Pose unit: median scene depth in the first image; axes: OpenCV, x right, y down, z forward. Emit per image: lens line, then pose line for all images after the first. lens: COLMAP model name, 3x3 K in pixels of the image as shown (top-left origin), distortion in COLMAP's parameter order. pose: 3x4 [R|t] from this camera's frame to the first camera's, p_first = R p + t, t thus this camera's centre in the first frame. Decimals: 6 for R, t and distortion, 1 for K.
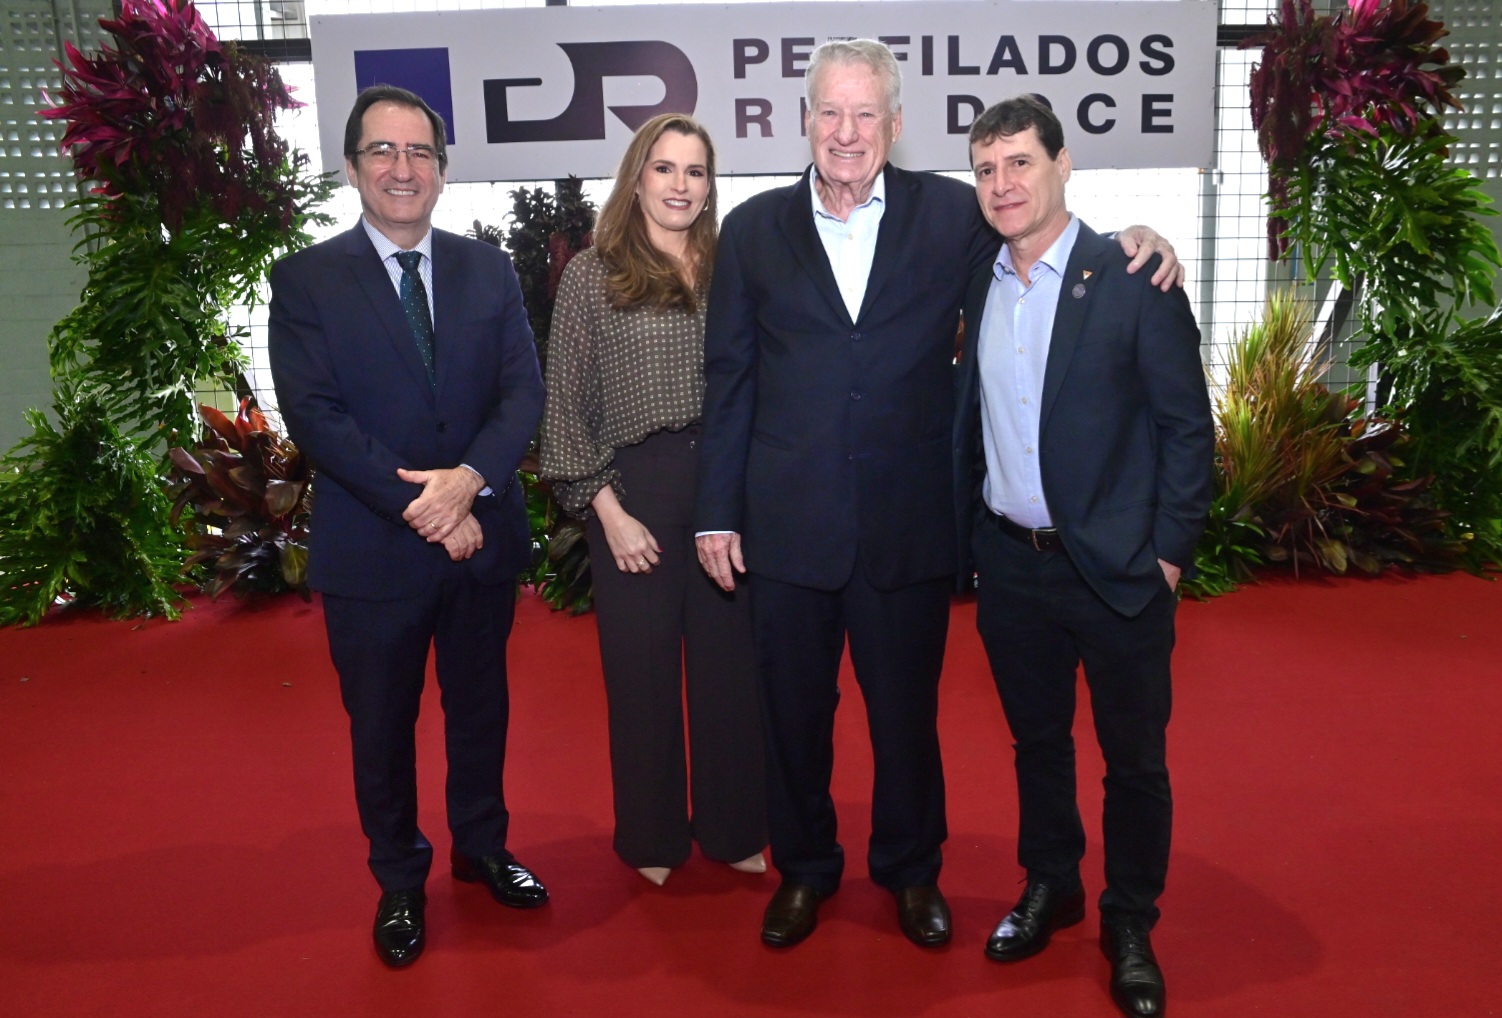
lens RADIAL K [[1112.4, 0, 761.9], [0, 1112.4, 478.8], [0, 0, 1]] dist [-0.083736, 0.048269]
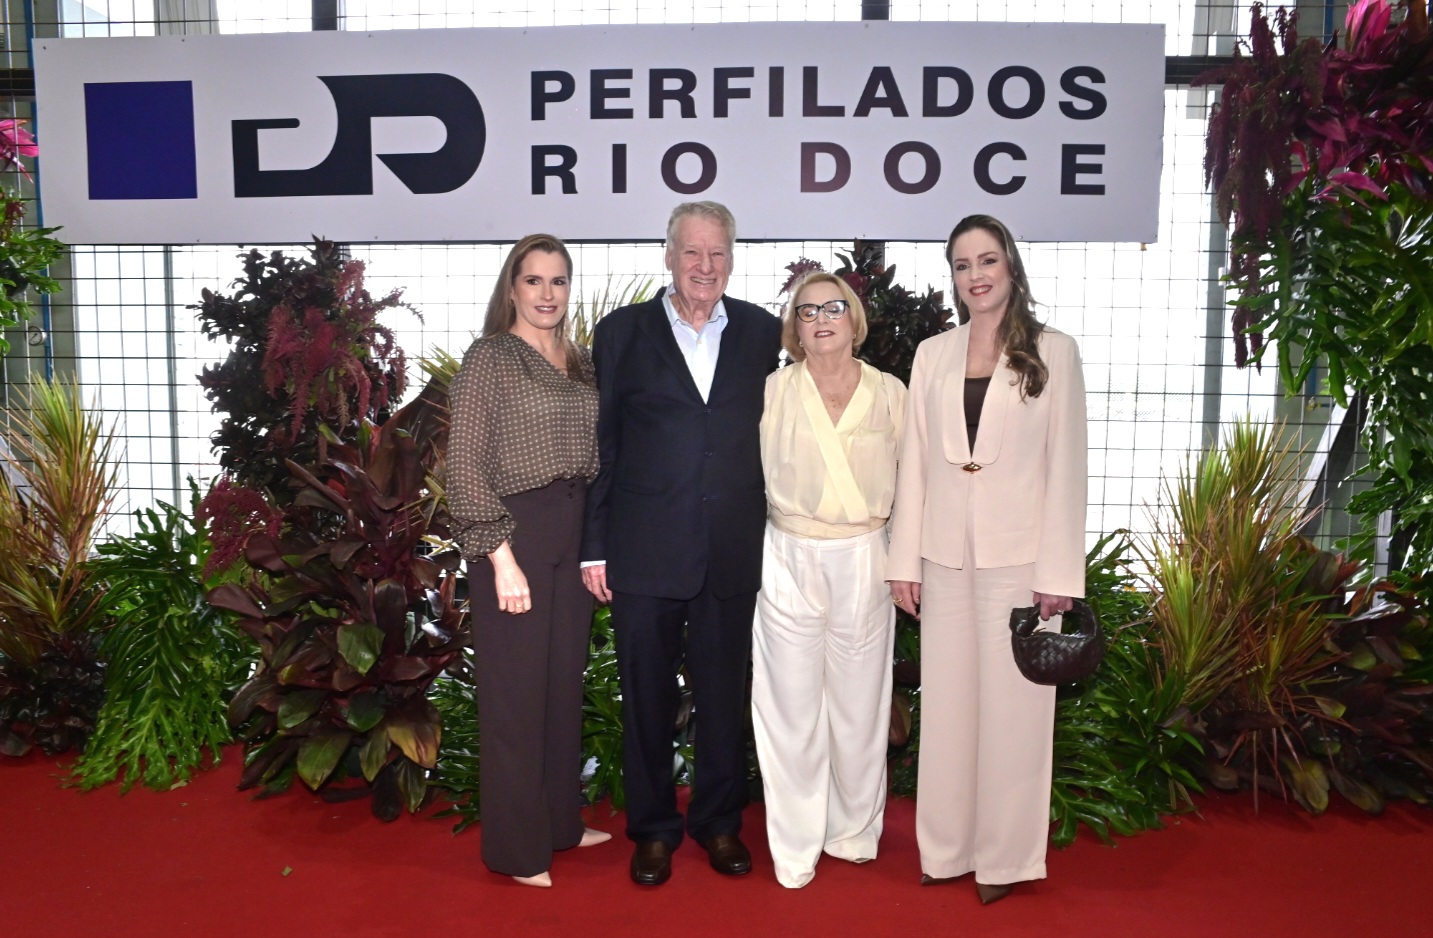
lens RADIAL K [[1014.4, 0, 776.1], [0, 1014.4, 495.9], [0, 0, 1]] dist [-0.082552, 0.046950]
pose [[0.994857, 0.043644, -0.091400, 0.227606], [-0.049494, 0.996801, -0.062754, -0.056809], [0.088369, 0.066955, 0.993835, 0.316121]]
